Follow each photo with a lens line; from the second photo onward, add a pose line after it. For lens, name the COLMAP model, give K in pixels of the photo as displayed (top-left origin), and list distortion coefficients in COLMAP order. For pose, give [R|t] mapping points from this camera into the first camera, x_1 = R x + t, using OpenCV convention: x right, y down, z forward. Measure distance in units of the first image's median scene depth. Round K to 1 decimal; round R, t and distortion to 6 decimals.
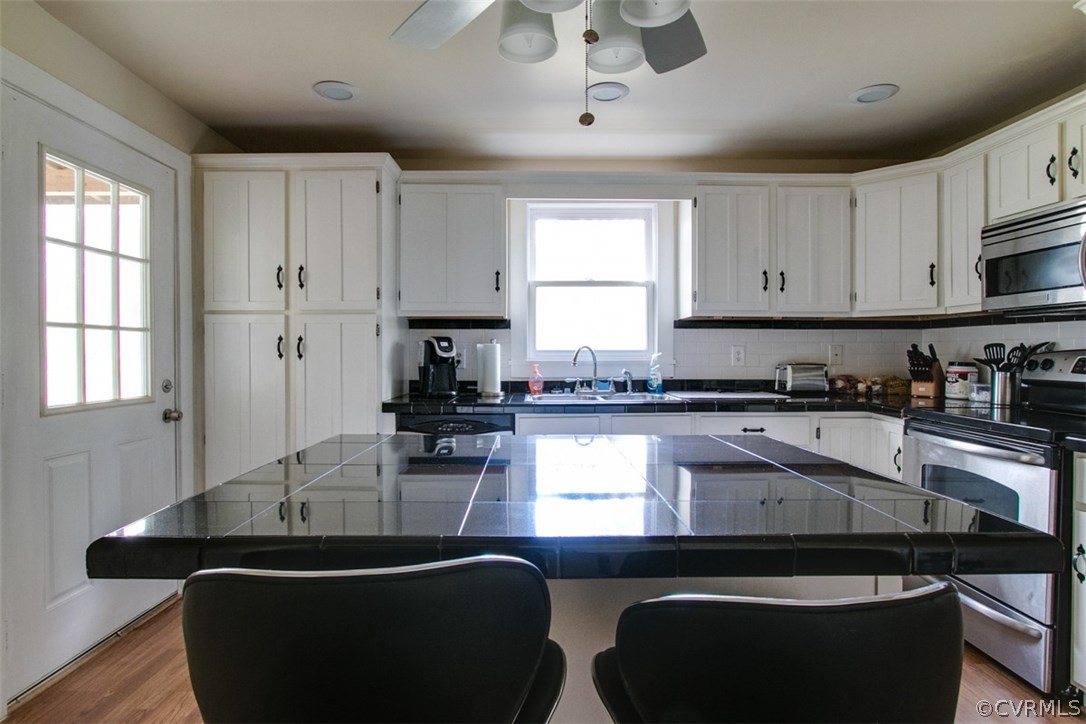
lens RADIAL K [[572.6, 0, 543.0], [0, 572.6, 362.0], [0, 0, 1]] dist [-0.005836, 0.000285]
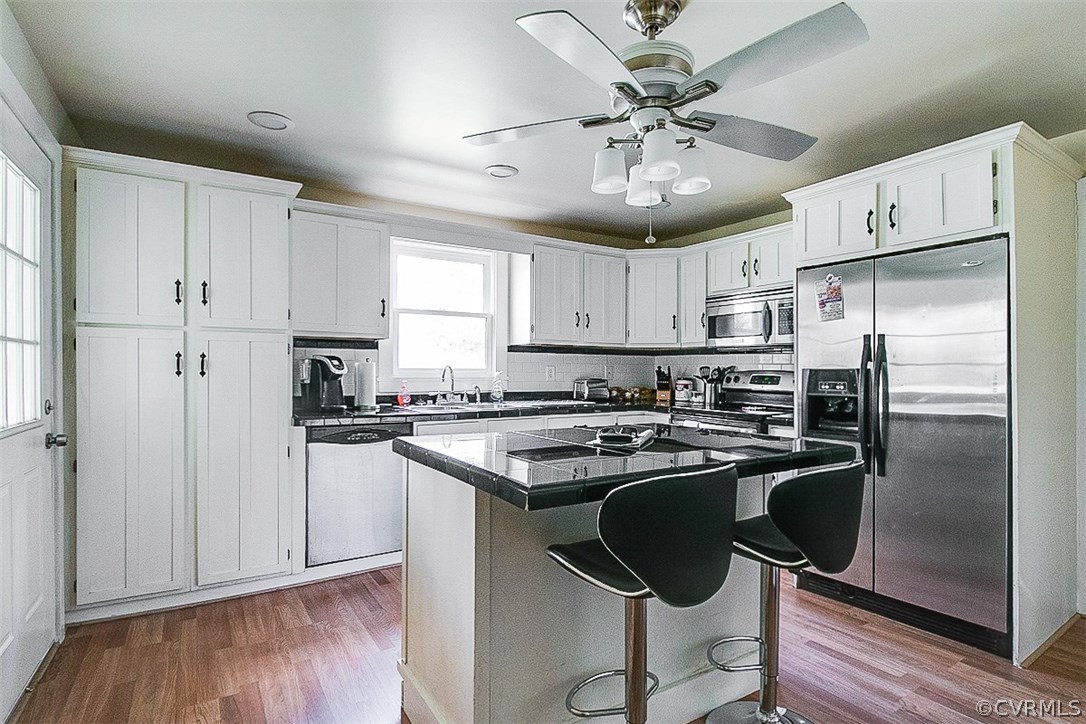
lens RADIAL K [[538.7, 0, 535.6], [0, 538.7, 371.4], [0, 0, 1]] dist [-0.000944, 0.000050]
pose [[0.863876, 0.003950, 0.503689, -0.362052], [0.001944, 0.999936, -0.011175, -0.001558], [-0.503700, 0.010633, 0.863813, -0.079684]]
